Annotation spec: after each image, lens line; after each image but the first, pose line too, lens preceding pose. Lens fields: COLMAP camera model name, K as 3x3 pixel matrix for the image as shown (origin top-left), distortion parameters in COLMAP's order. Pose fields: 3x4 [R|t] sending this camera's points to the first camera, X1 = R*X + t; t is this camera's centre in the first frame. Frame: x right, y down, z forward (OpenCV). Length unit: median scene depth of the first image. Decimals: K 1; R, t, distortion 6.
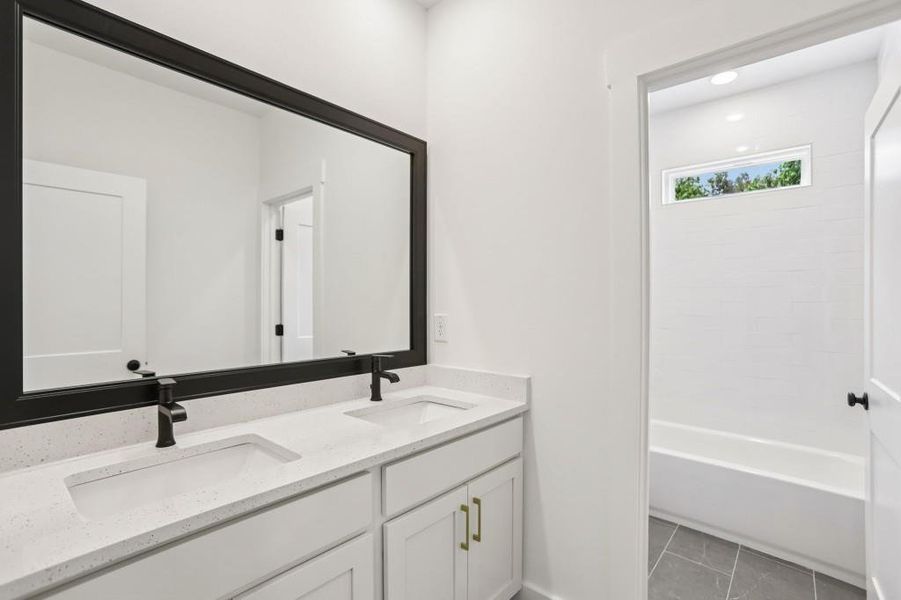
lens RADIAL K [[419.4, 0, 444.5], [0, 419.4, 300.9], [0, 0, 1]] dist [-0.067596, 0.026179]
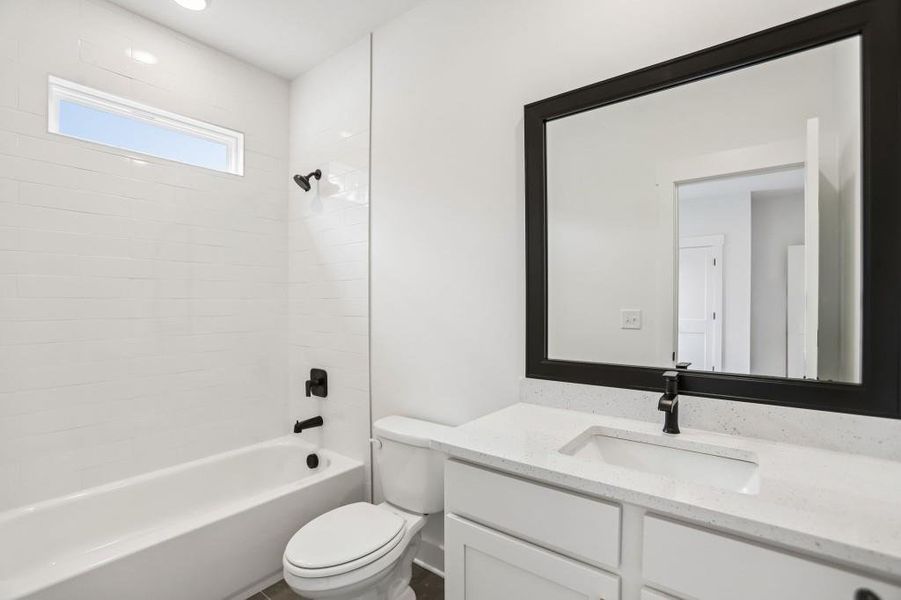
lens RADIAL K [[378.9, 0, 451.3], [0, 378.9, 303.4], [0, 0, 1]] dist [-0.002841, -0.000331]
pose [[0.130342, -0.001649, -0.991468, 0.384445], [0.003849, 0.999992, -0.001157, 0.008475], [0.991462, -0.003665, 0.130347, 0.420315]]
